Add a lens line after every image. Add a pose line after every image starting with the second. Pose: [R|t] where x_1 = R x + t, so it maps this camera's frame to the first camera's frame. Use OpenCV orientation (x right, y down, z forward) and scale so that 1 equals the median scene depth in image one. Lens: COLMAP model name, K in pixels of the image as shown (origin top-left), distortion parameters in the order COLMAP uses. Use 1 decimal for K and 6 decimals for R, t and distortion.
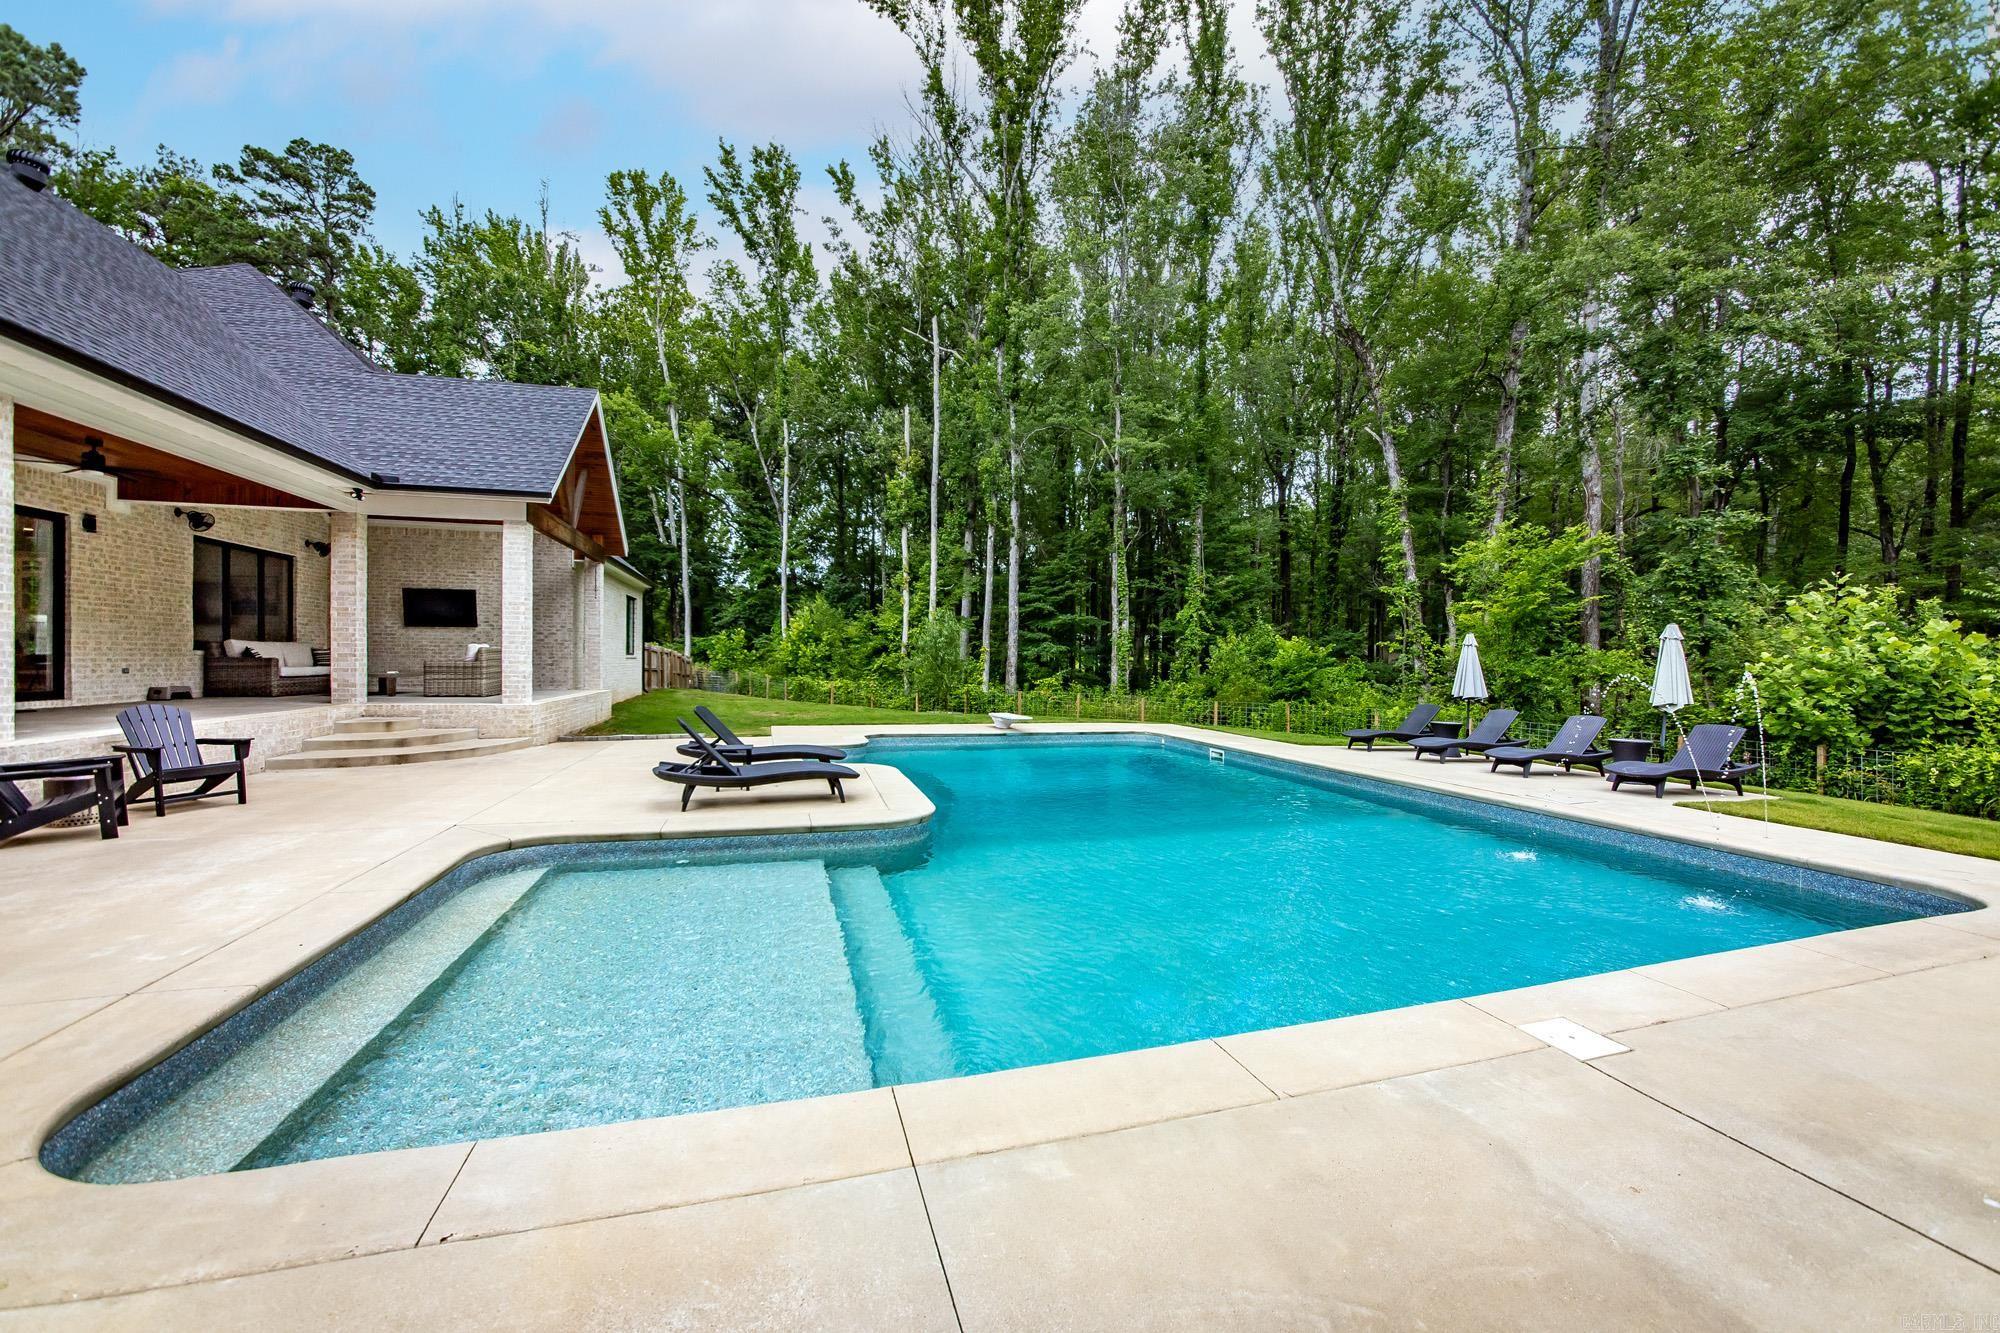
lens RADIAL K [[772.4, 0, 998.2], [0, 772.4, 667.3], [0, 0, 1]] dist [-0.020092, 0.003286]
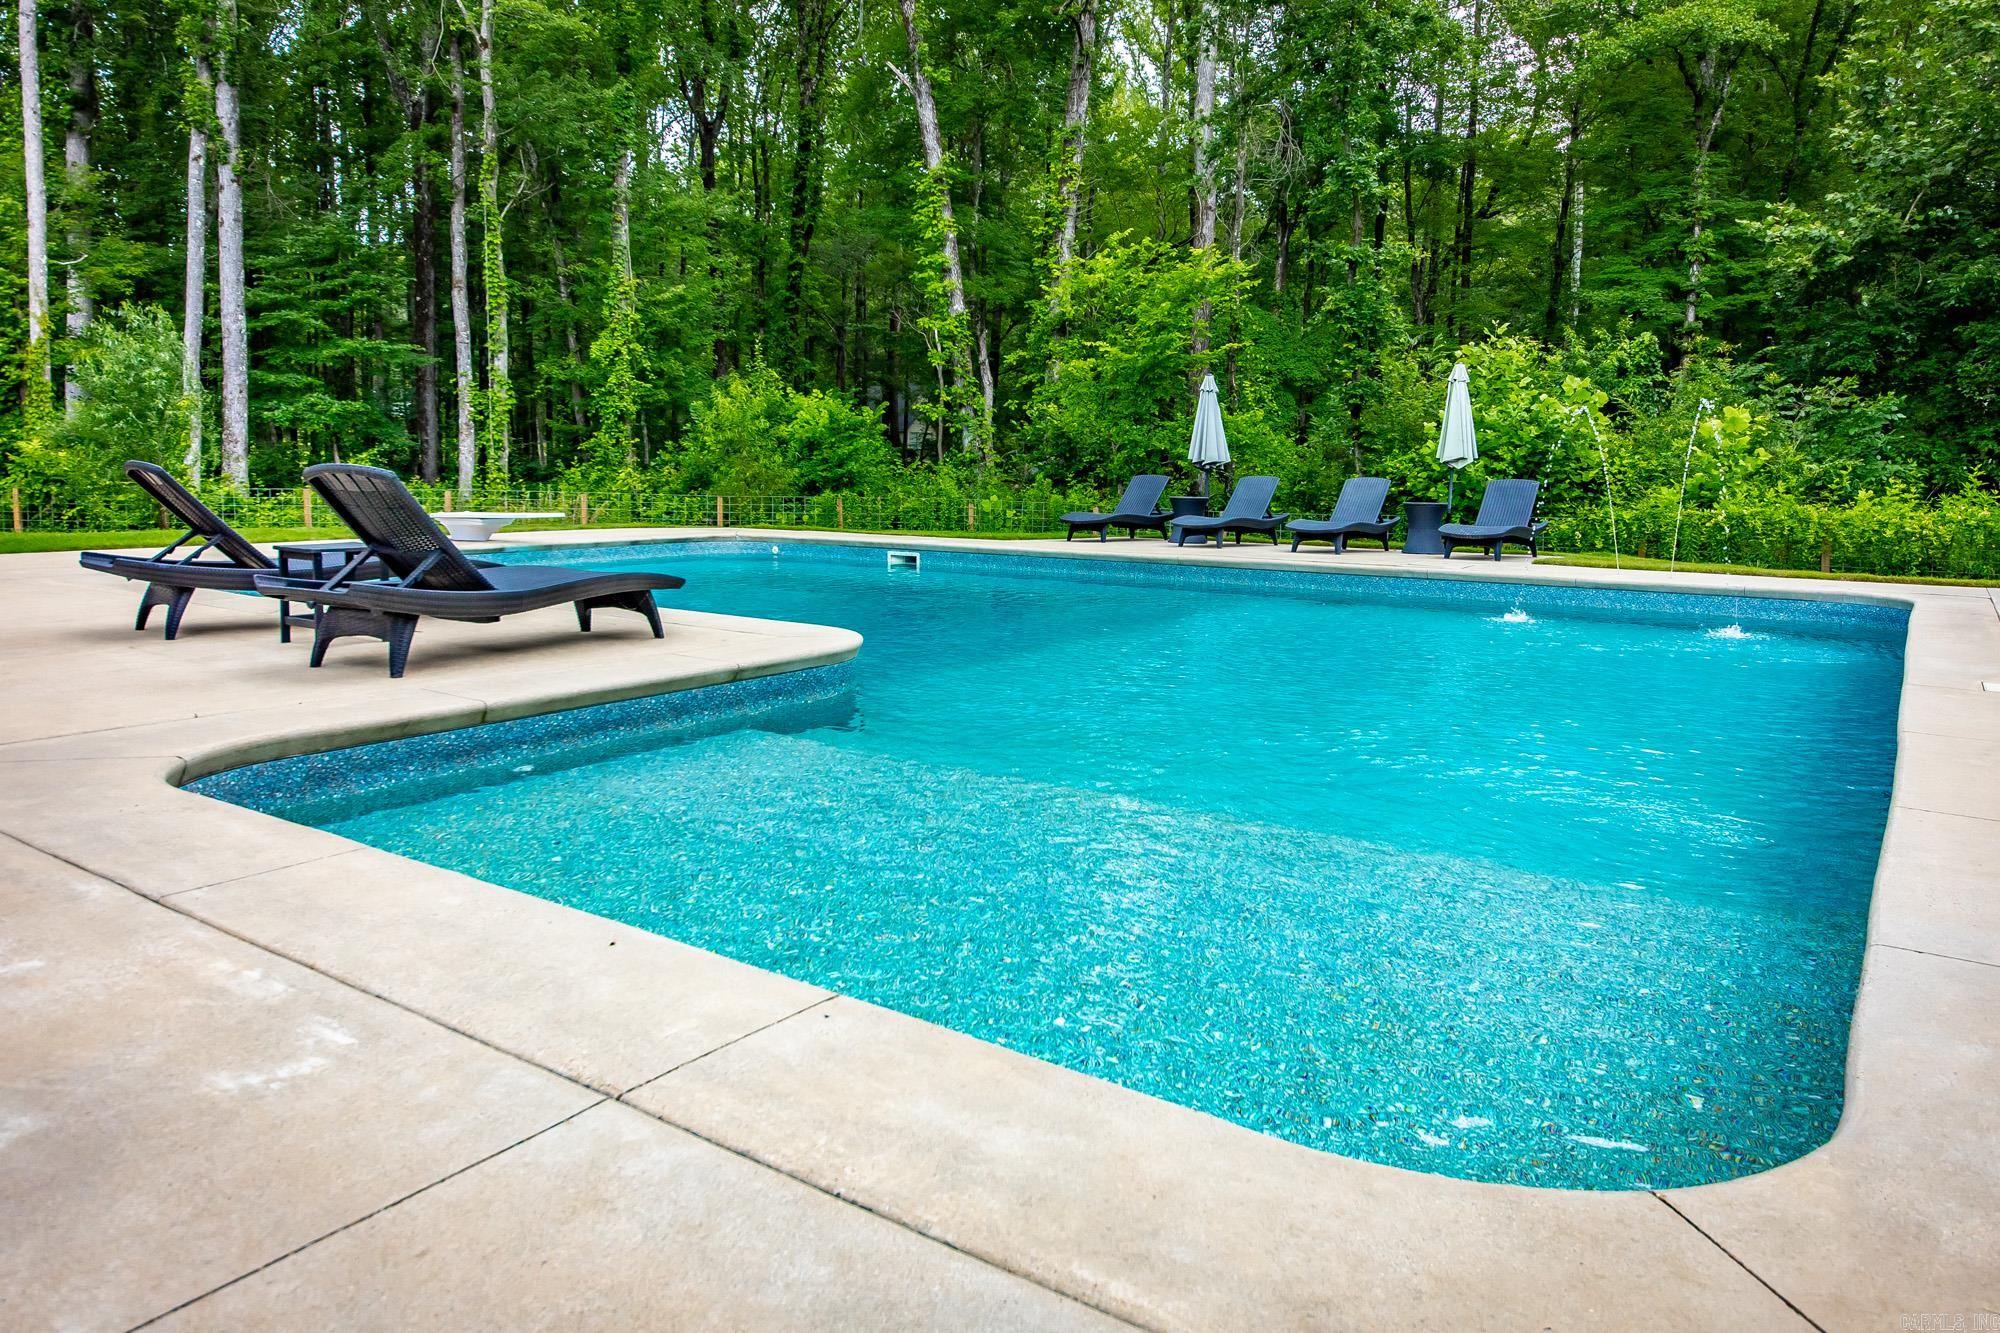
lens RADIAL K [[1351.1, 0, 991.7], [0, 1351.1, 593.0], [0, 0, 1]] dist [0.000715, 0.001186]
pose [[0.774041, -0.063096, 0.629984, -0.205692], [0.006205, 0.995730, 0.092104, 0.023680], [-0.633105, -0.067383, 0.771127, 0.067136]]
